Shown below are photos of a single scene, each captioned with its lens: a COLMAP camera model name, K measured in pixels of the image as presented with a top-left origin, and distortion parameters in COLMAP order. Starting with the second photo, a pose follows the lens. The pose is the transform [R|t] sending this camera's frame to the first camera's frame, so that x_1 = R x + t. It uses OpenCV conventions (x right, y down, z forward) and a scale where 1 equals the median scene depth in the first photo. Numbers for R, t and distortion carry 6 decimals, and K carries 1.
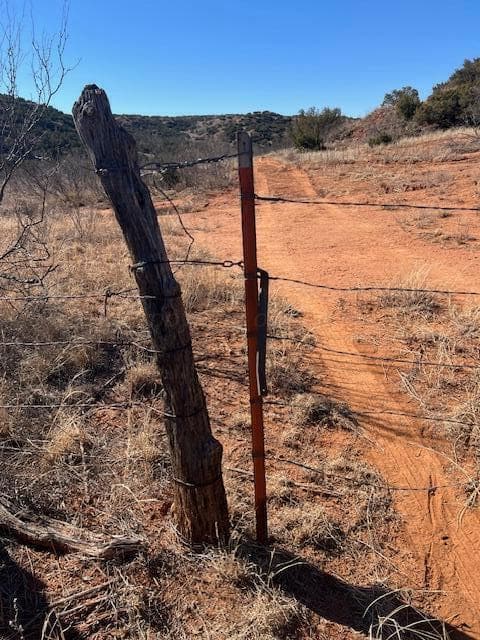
lens RADIAL K [[476.6, 0, 240.0], [0, 476.6, 320.0], [0, 0, 1]] dist [0.056653, 0.002840]
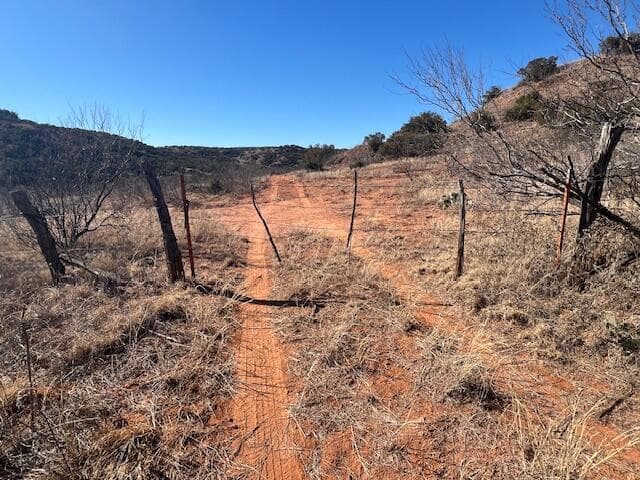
lens RADIAL K [[476.6, 0, 320.0], [0, 476.6, 240.0], [0, 0, 1]] dist [0.056653, 0.002840]
pose [[0.999964, 0.005328, 0.006607, 0.161022], [-0.003904, 0.979932, -0.199292, 0.152192], [-0.007536, 0.199259, 0.979918, -0.406312]]
